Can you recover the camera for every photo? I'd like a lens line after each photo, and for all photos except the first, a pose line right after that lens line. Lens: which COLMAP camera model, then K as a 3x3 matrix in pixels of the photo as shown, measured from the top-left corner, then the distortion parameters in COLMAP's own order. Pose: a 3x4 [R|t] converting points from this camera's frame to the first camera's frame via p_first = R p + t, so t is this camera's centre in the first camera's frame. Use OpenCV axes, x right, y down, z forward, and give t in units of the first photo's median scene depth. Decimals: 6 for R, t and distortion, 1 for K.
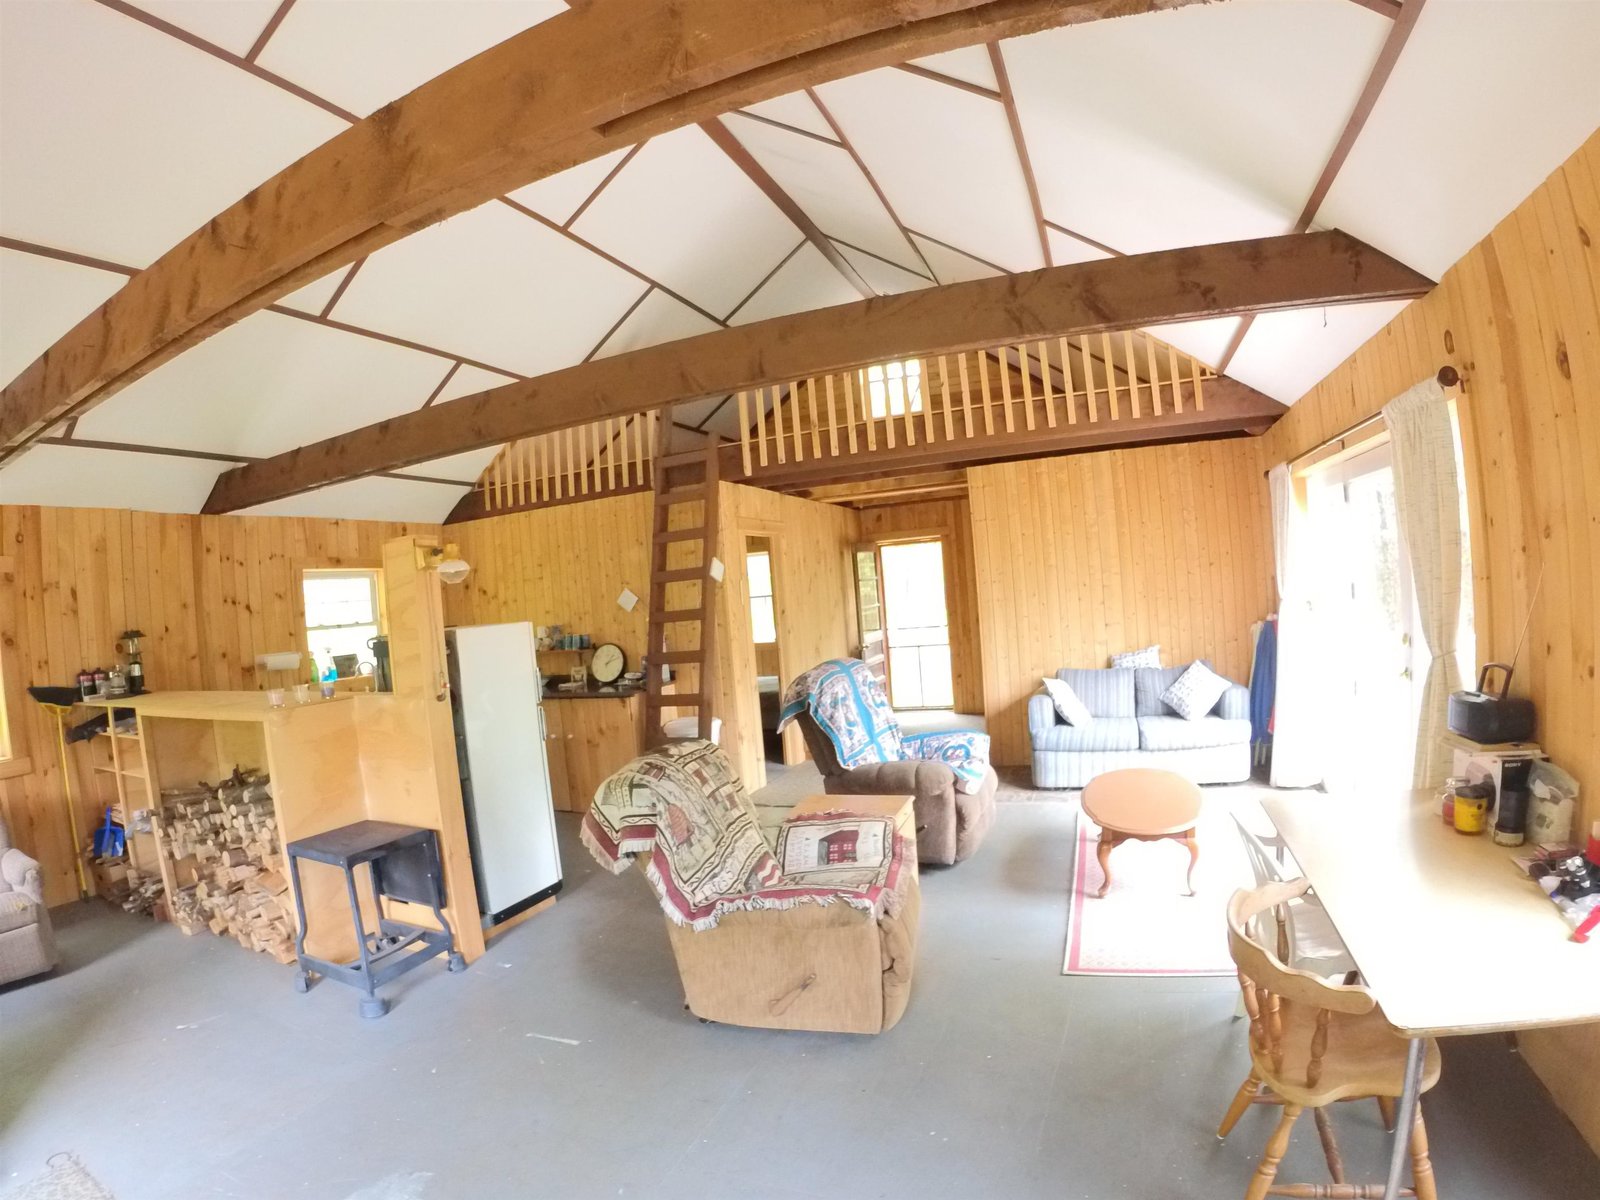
lens RADIAL K [[809.1, 0, 768.7], [0, 809.1, 601.3], [0, 0, 1]] dist [-0.216789, 0.044337]
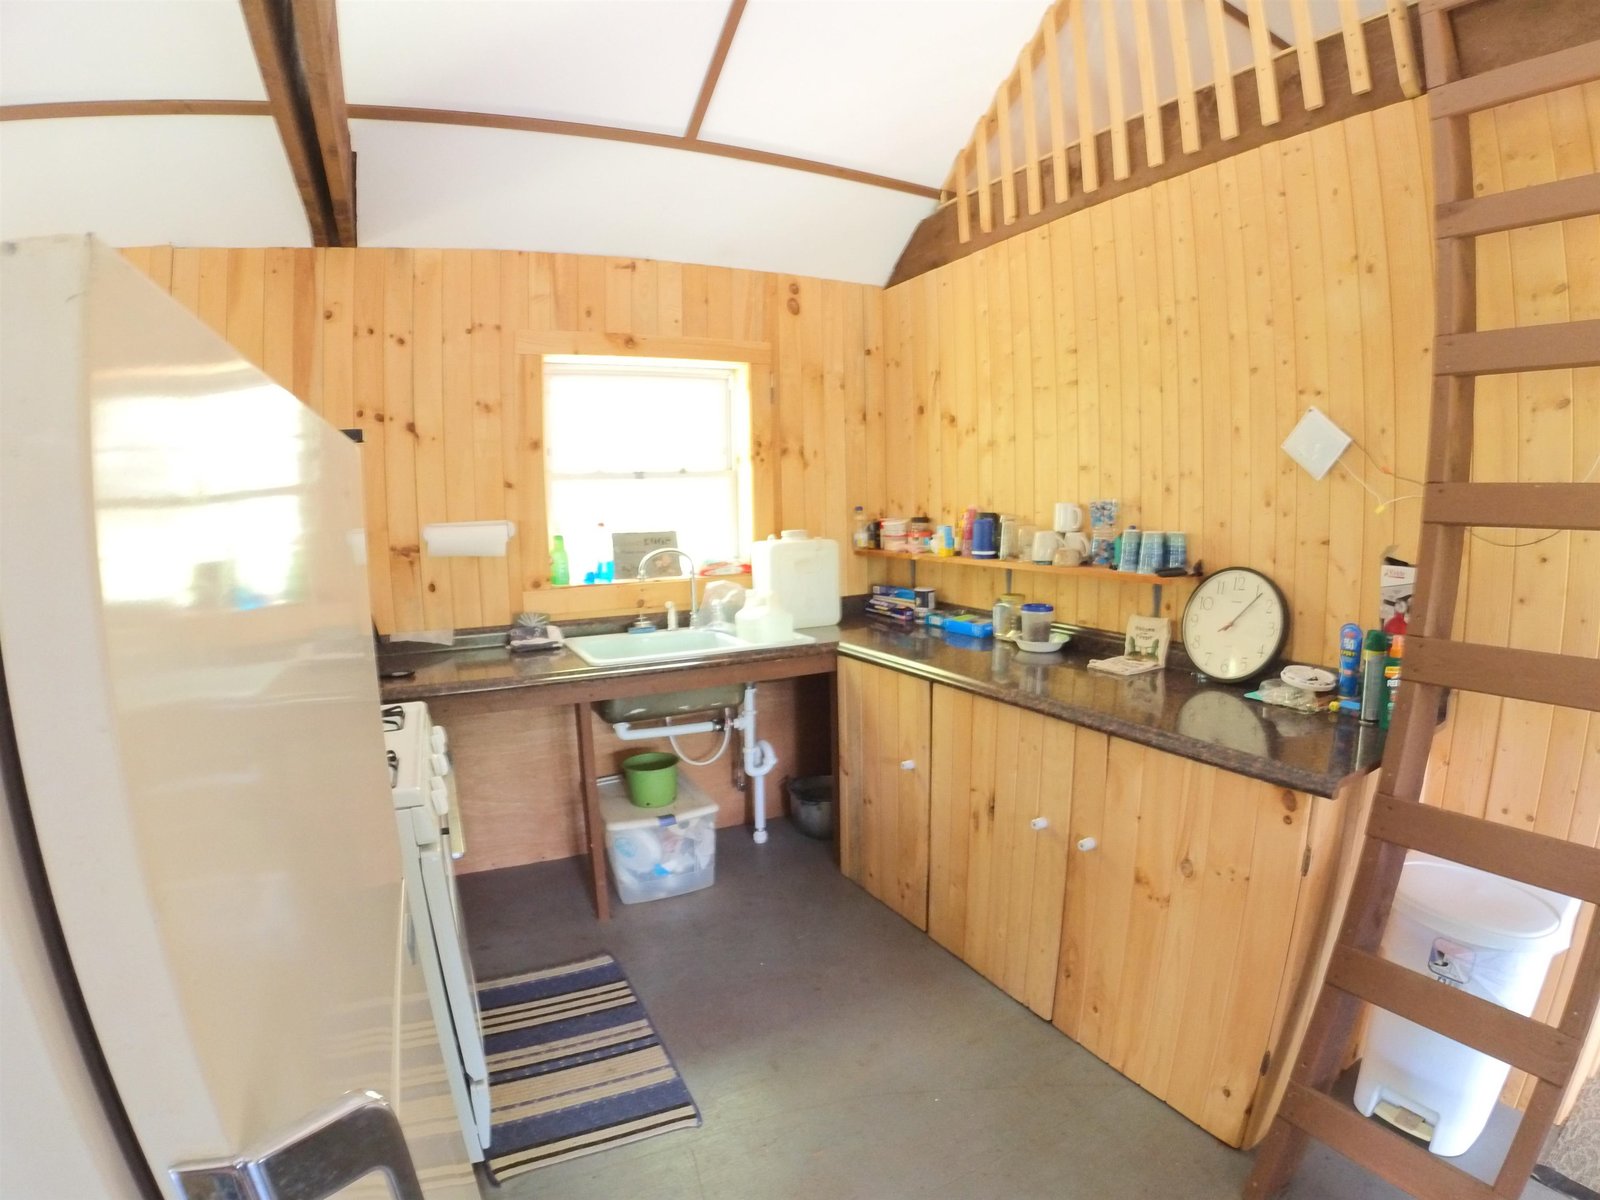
lens RADIAL K [[809.1, 0, 768.7], [0, 809.1, 601.3], [0, 0, 1]] dist [-0.216789, 0.044337]
pose [[0.768030, 0.139026, -0.625141, -0.152778], [-0.044940, 0.985446, 0.163943, 0.023325], [0.638835, -0.097820, 0.763100, 0.618968]]
